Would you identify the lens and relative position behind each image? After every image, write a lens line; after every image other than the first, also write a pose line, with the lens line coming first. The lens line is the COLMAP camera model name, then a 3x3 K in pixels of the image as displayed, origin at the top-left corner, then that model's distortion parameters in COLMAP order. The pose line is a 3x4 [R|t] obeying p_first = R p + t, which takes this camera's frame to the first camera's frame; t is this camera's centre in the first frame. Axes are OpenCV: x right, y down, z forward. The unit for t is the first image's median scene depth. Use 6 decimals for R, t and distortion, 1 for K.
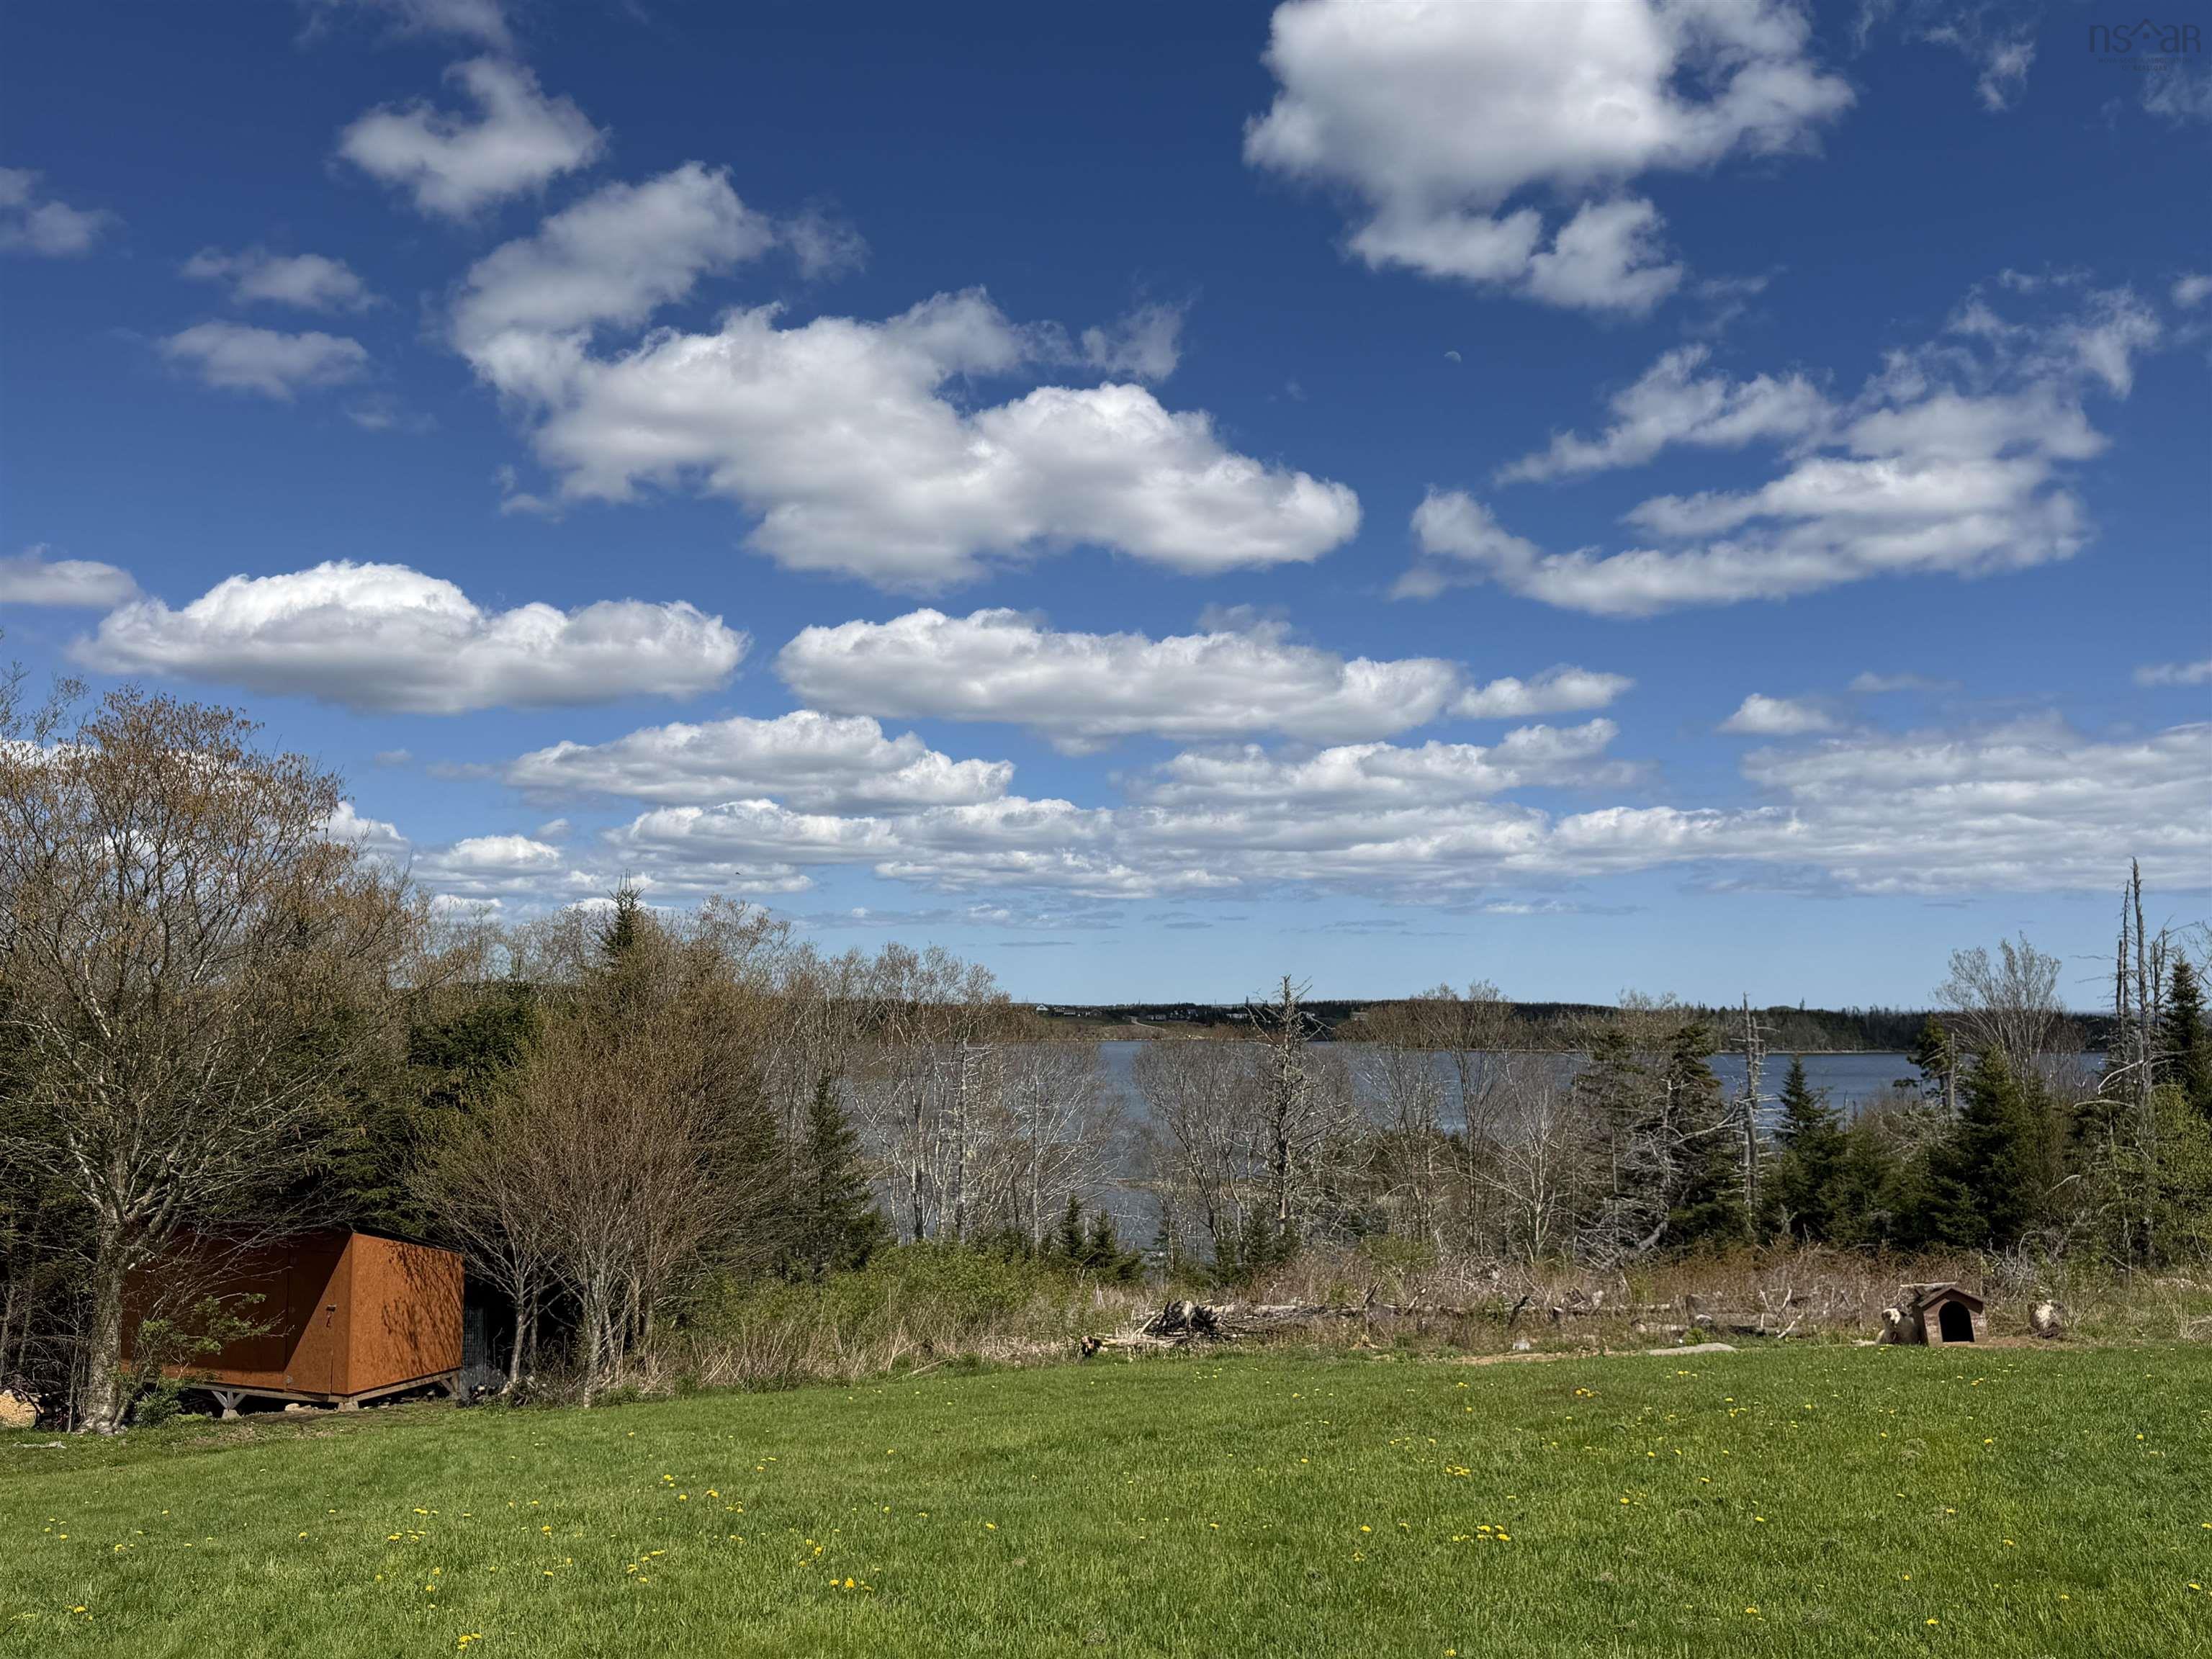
lens RADIAL K [[1818.4, 0, 1106.0], [0, 1818.4, 829.5], [0, 0, 1]] dist [0.005826, -0.015467]
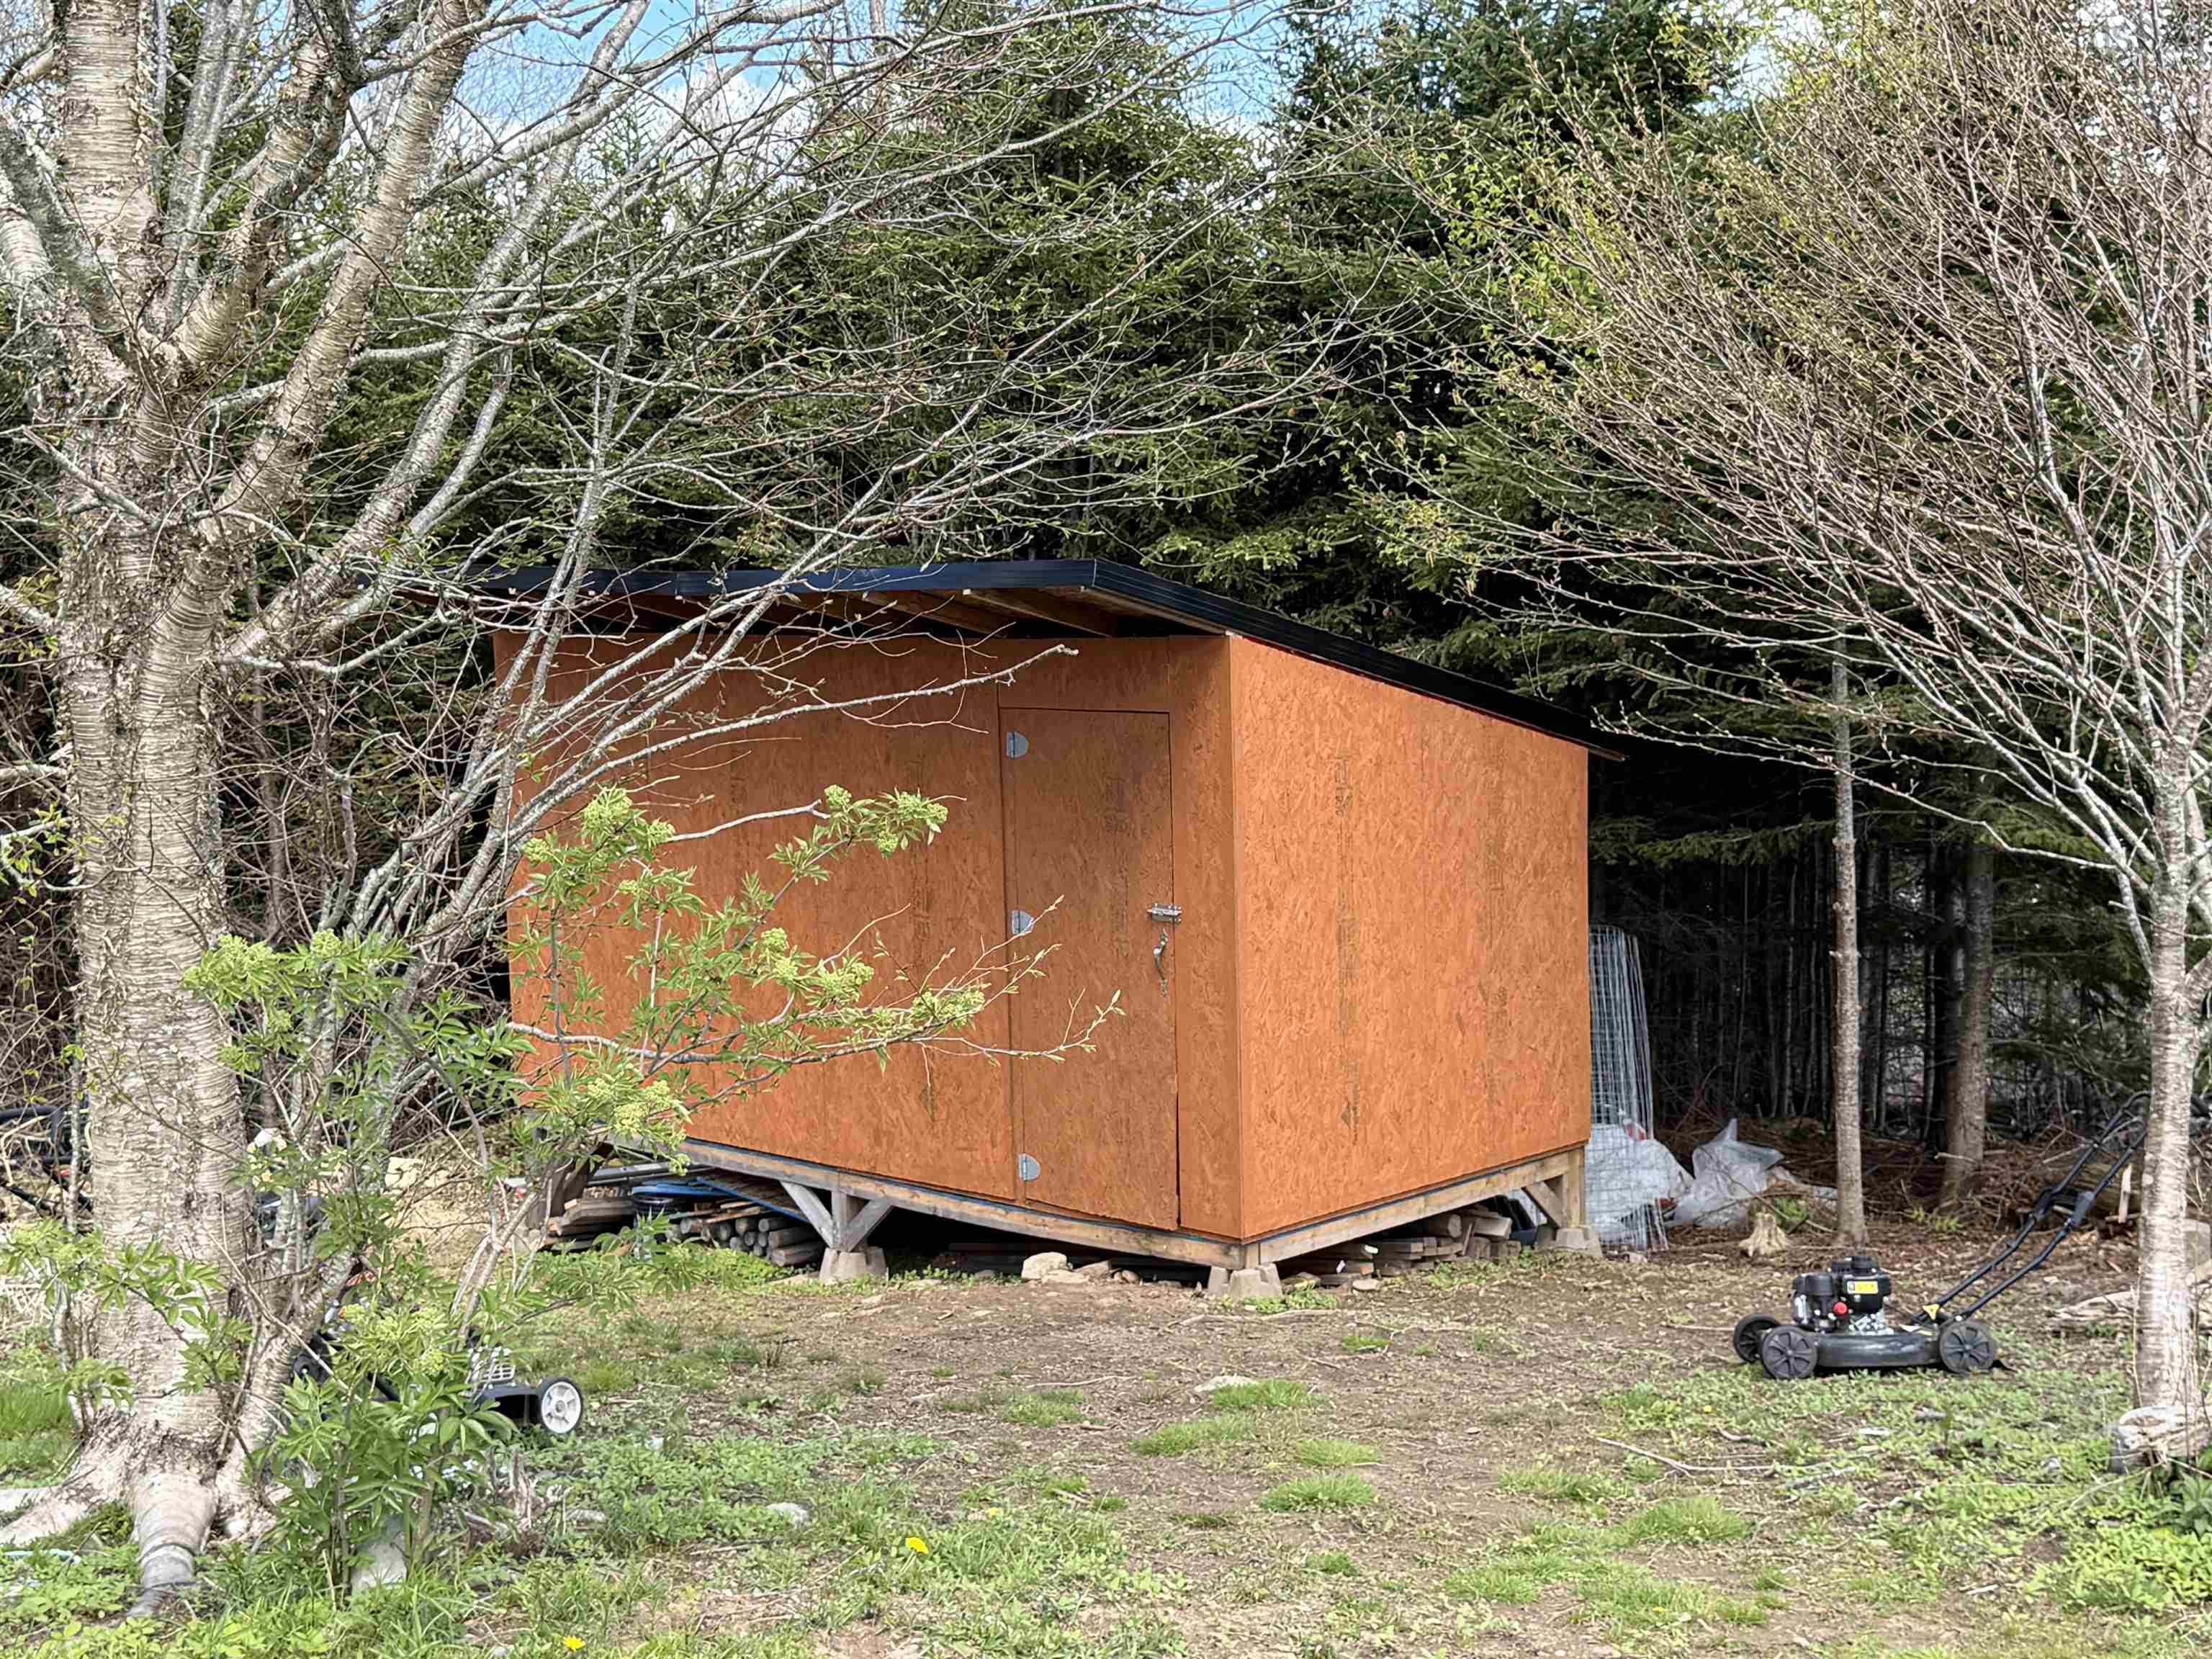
lens RADIAL K [[3030.0, 0, 1106.0], [0, 3030.0, 829.5], [0, 0, 1]] dist [0.001038, 0.000025]
pose [[0.934931, 0.022882, -0.354091, -0.277981], [0.052551, 0.977984, 0.201954, 0.161016], [0.350917, -0.207421, 0.913145, 0.597827]]
